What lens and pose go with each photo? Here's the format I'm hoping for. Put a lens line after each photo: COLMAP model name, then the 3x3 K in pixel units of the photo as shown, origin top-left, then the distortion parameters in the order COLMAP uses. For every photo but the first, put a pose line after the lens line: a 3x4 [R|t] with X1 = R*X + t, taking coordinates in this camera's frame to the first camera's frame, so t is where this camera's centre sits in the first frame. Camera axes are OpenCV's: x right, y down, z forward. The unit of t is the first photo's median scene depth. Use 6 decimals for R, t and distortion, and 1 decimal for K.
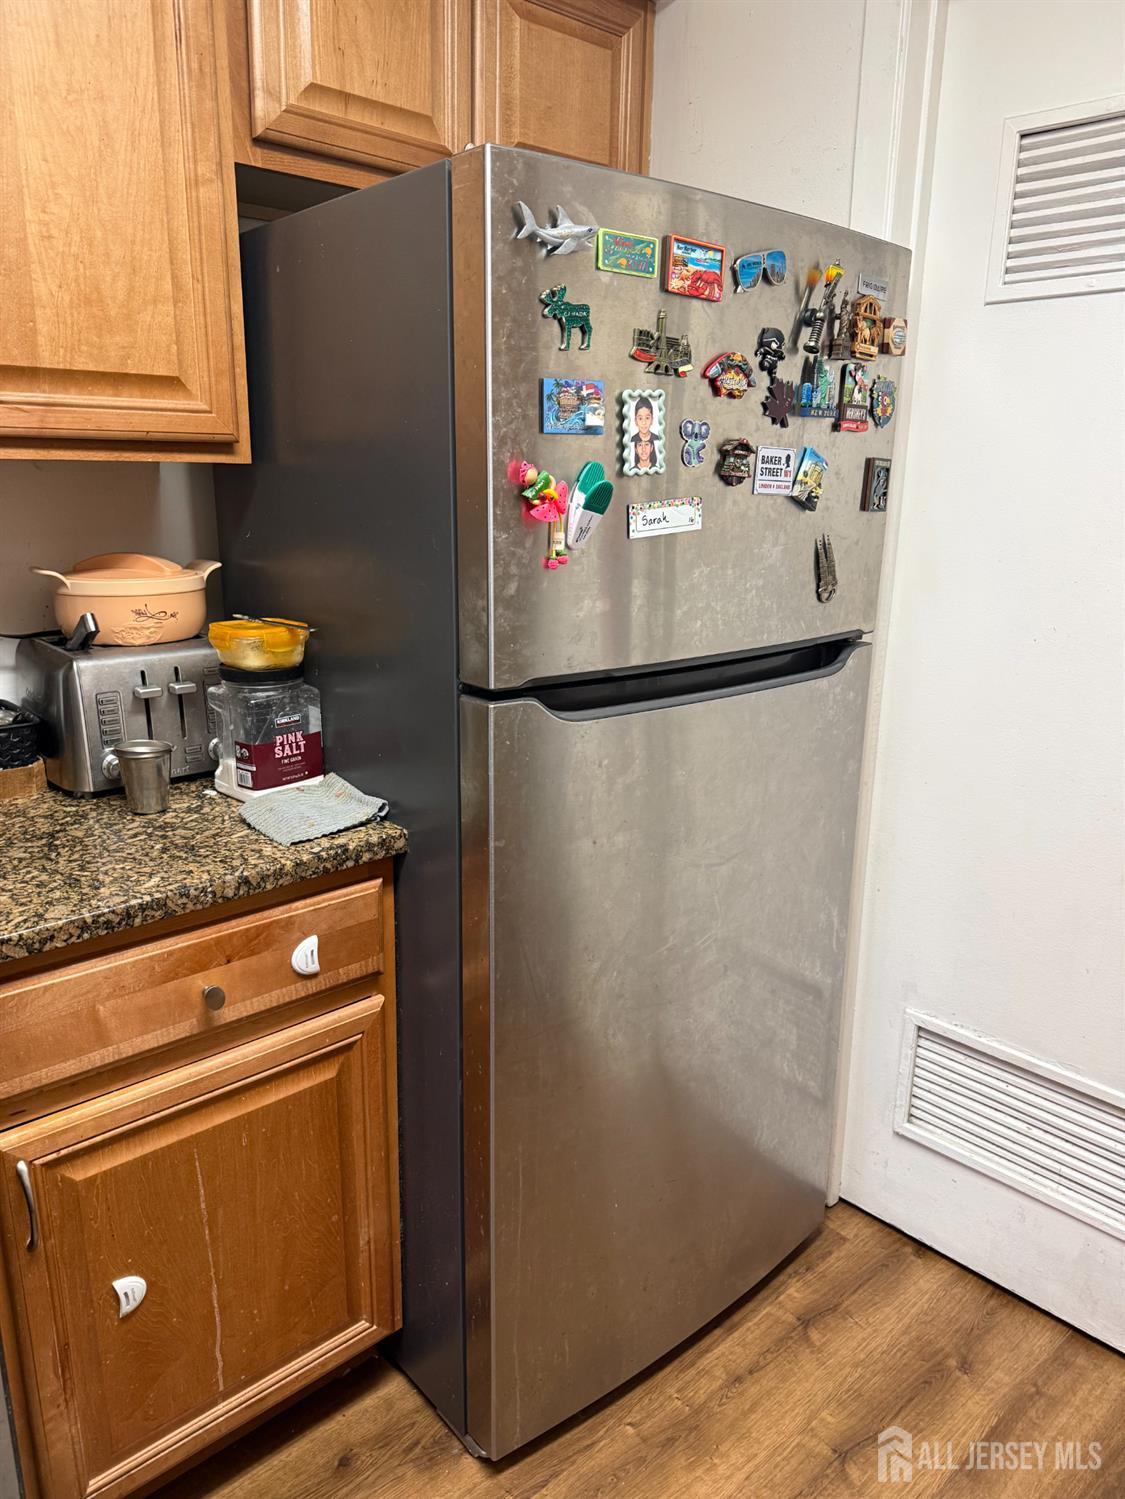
lens RADIAL K [[1062.9, 0, 560.2], [0, 1062.9, 757.8], [0, 0, 1]] dist [0.028635, -0.036743]
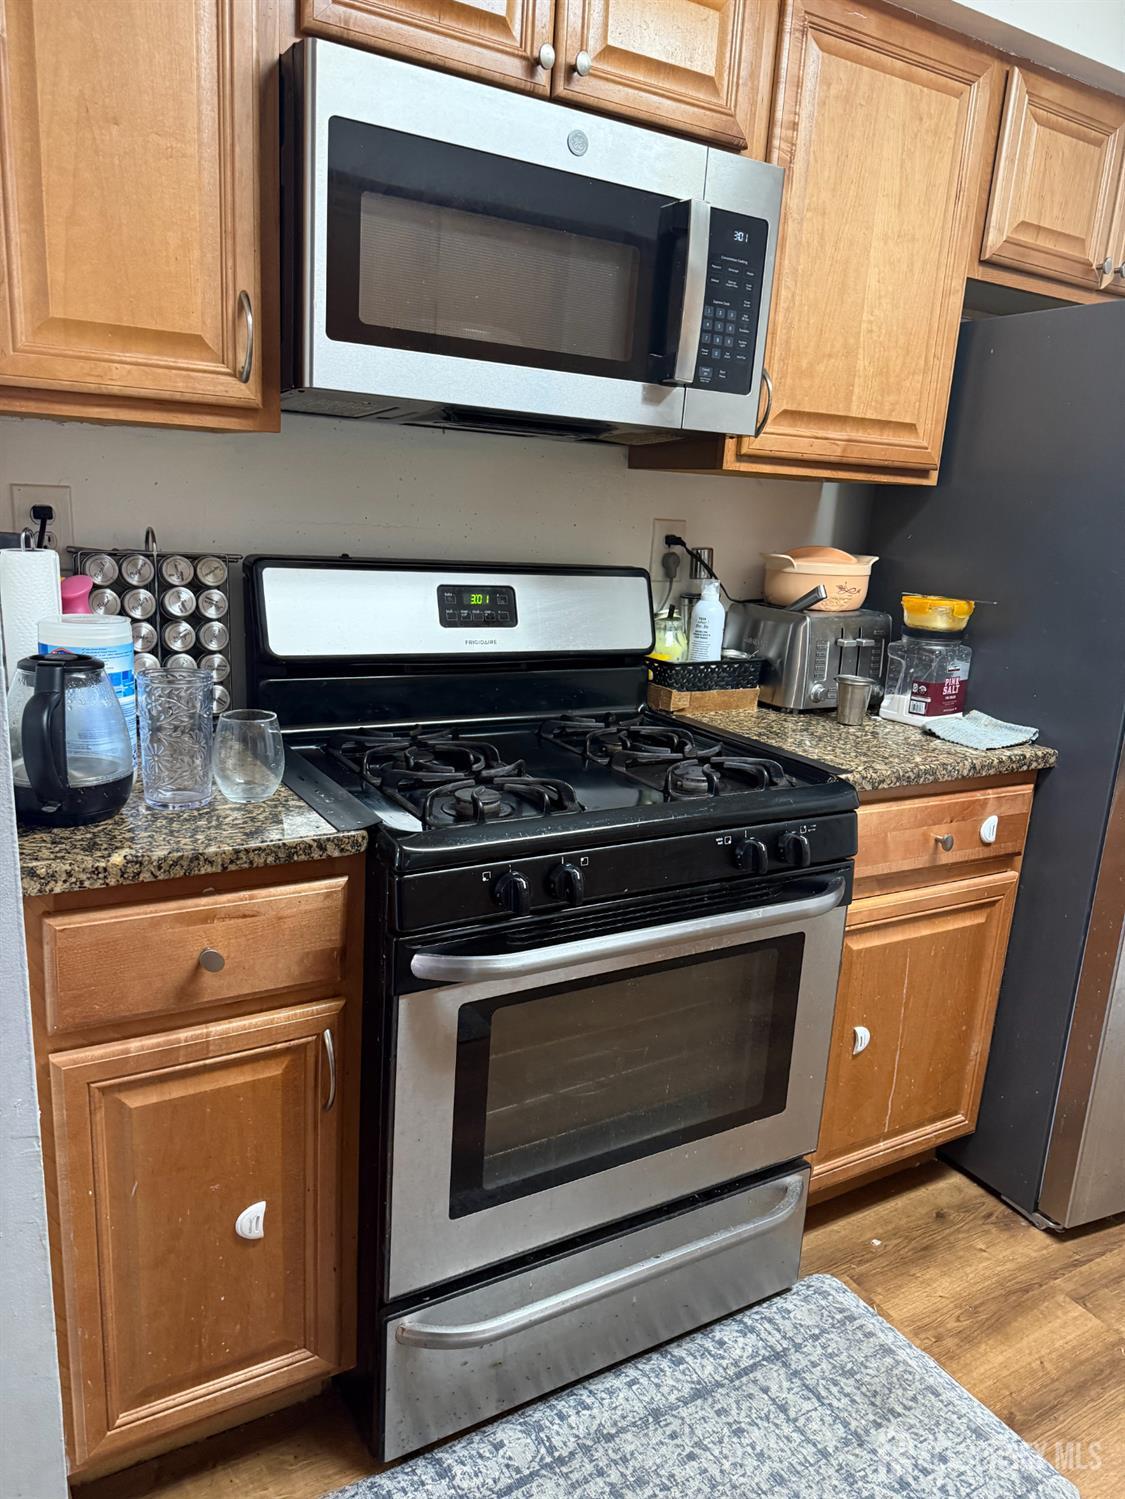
lens RADIAL K [[1062.9, 0, 567.9], [0, 1062.9, 752.7], [0, 0, 1]] dist [0.028635, -0.036743]
pose [[0.978024, 0.090943, -0.187613, -0.499230], [-0.096707, 0.995075, -0.021781, 0.160241], [0.184708, 0.039445, 0.982001, -0.479815]]
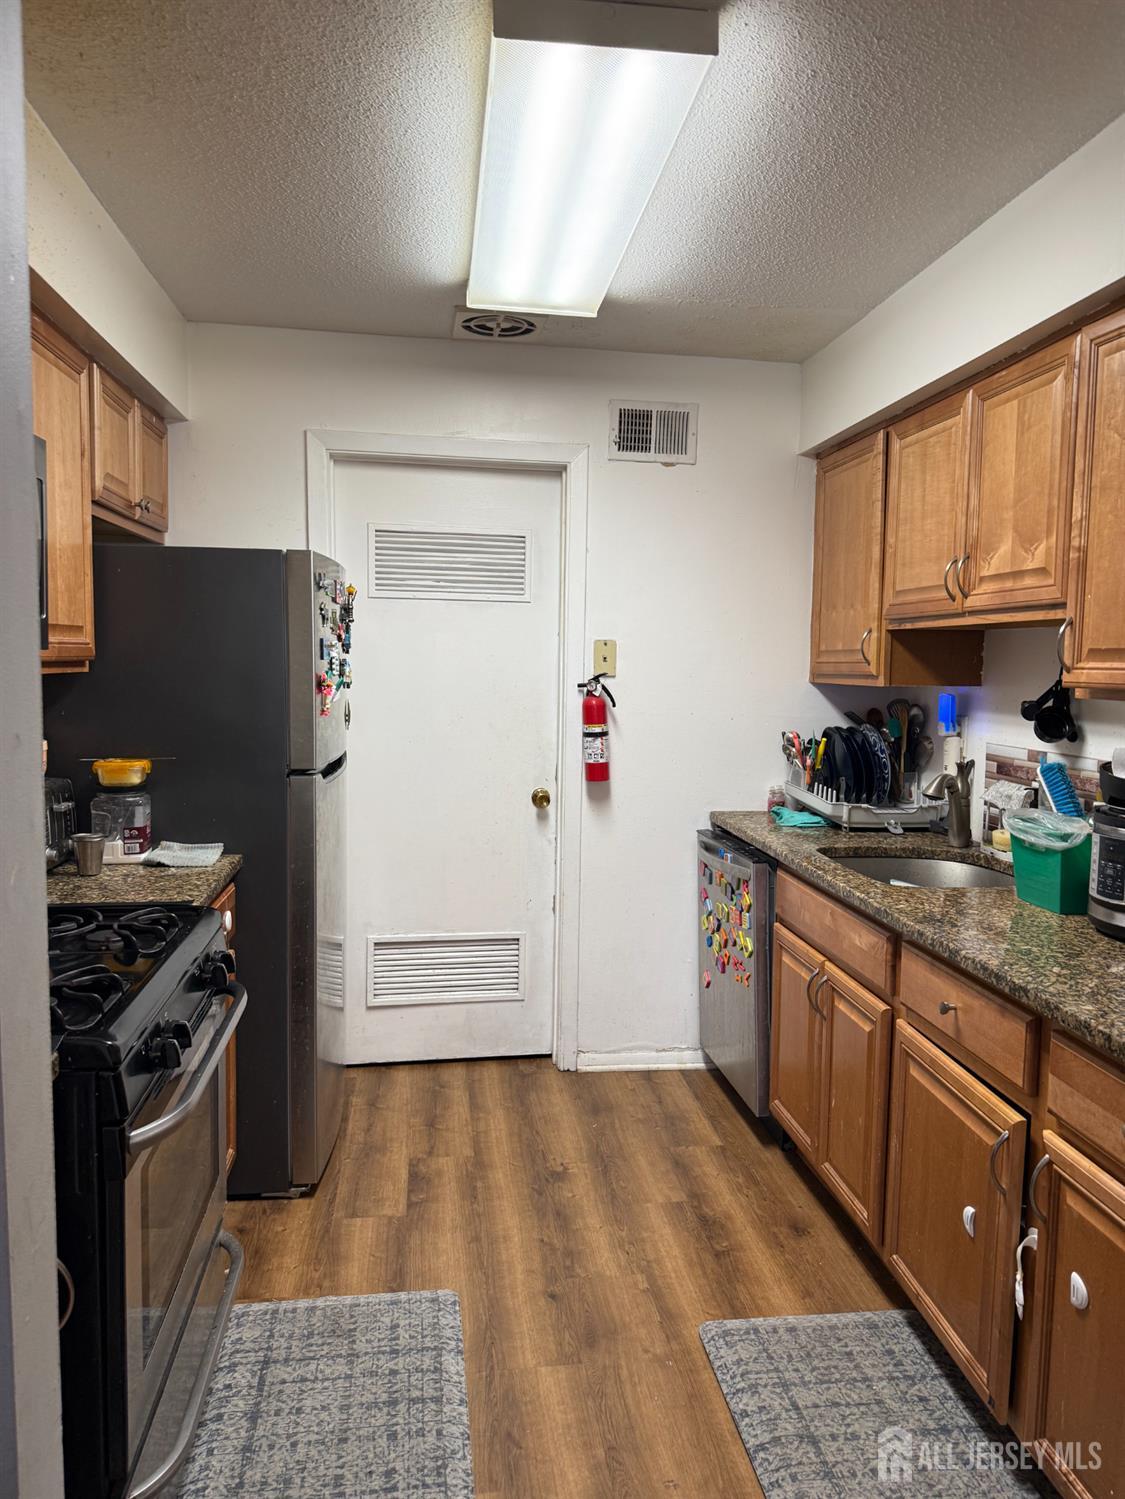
lens RADIAL K [[1062.9, 0, 566.7], [0, 1062.9, 736.3], [0, 0, 1]] dist [0.028635, -0.036743]
pose [[0.569145, -0.068684, 0.819364, -1.365174], [0.208861, 0.975896, -0.063273, 0.103572], [-0.795268, 0.207145, 0.569772, -0.618406]]
